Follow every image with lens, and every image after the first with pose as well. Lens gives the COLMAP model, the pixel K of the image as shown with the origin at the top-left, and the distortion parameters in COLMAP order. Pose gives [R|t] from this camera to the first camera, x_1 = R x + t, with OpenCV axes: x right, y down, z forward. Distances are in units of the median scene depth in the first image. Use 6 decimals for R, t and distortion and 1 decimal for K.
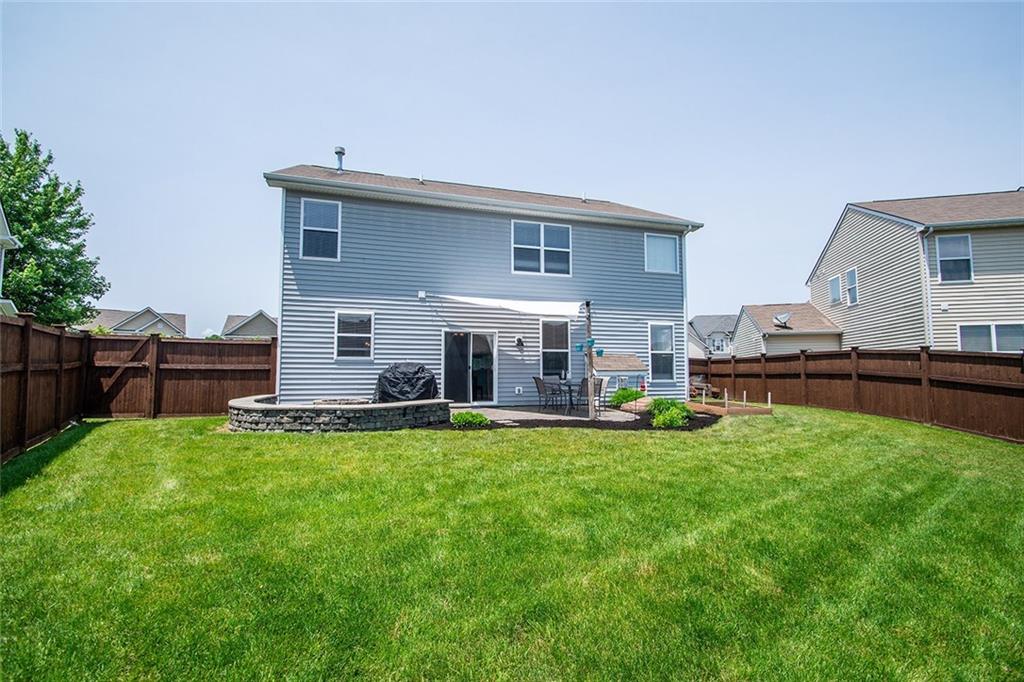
lens RADIAL K [[447.5, 0, 508.2], [0, 447.5, 340.6], [0, 0, 1]] dist [-0.011224, -0.006445]
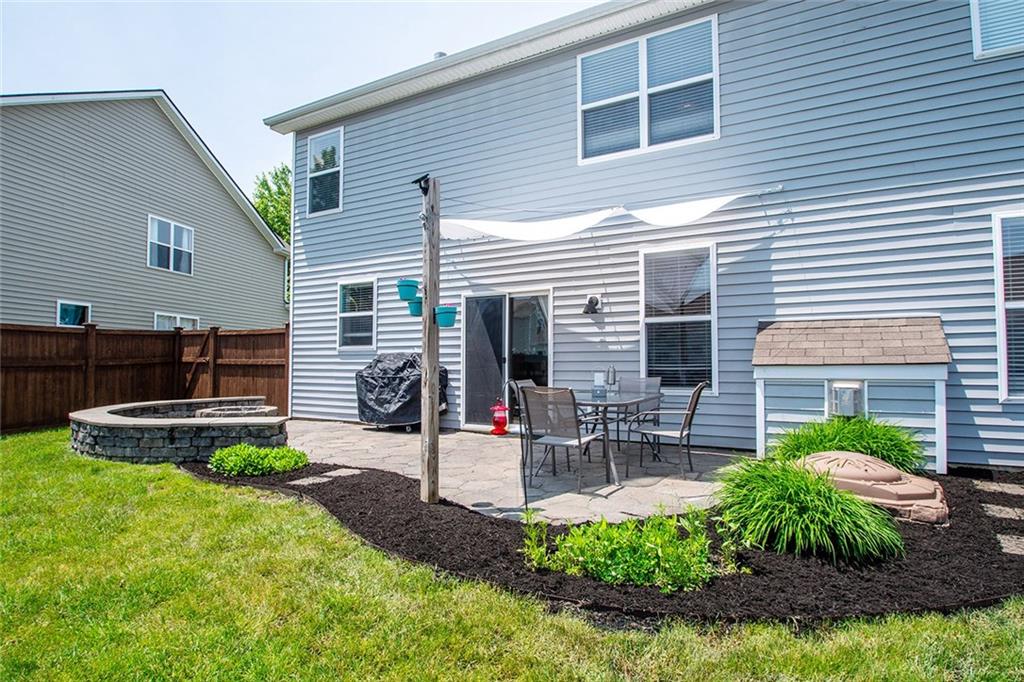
lens RADIAL K [[571.8, 0, 509.9], [0, 571.8, 344.2], [0, 0, 1]] dist [-0.028092, -0.000493]
pose [[0.673704, -0.027261, -0.738499, 0.454530], [0.053401, 0.998503, 0.011857, 0.035588], [0.737070, -0.047425, 0.674151, 0.575705]]
